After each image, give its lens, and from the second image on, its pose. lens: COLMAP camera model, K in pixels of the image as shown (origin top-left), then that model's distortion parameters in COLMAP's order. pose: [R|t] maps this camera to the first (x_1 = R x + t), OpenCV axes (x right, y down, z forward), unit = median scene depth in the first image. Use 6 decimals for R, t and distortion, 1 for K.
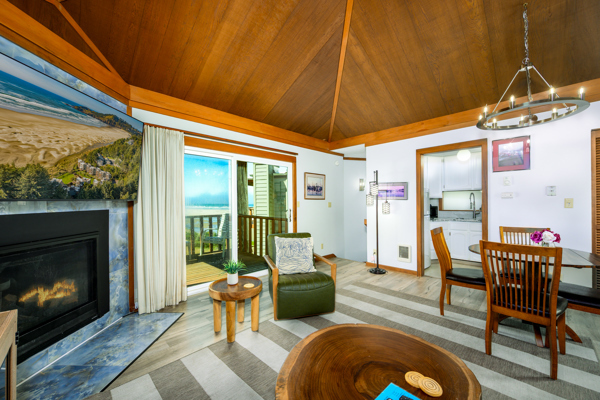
lens RADIAL K [[249.1, 0, 300.0], [0, 249.1, 200.0], [0, 0, 1]] dist [-0.000221, -0.000206]
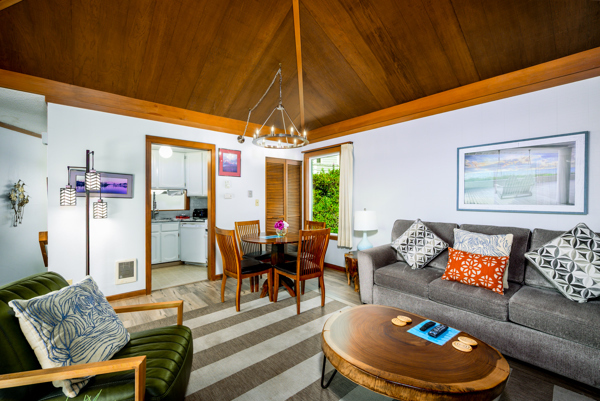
lens RADIAL K [[259.3, 0, 314.8], [0, 259.3, 197.5], [0, 0, 1]] dist [0.000136, -0.000011]
pose [[0.039268, 0.017680, 0.999072, -0.574935], [-0.014677, 0.999746, -0.017115, 0.004567], [-0.999121, -0.013992, 0.039517, 0.746491]]
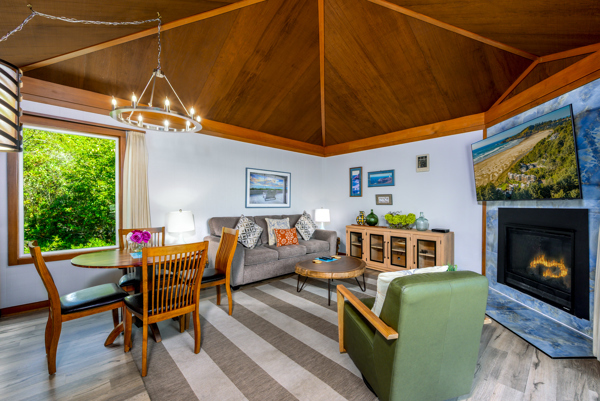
lens RADIAL K [[249.1, 0, 300.0], [0, 249.1, 200.5], [0, 0, 1]] dist [-0.000221, -0.000206]
pose [[-0.998957, 0.006465, 0.045193, 0.242853], [0.005361, 0.999685, -0.024509, 0.027805], [-0.045337, -0.024242, -0.998678, 1.995006]]
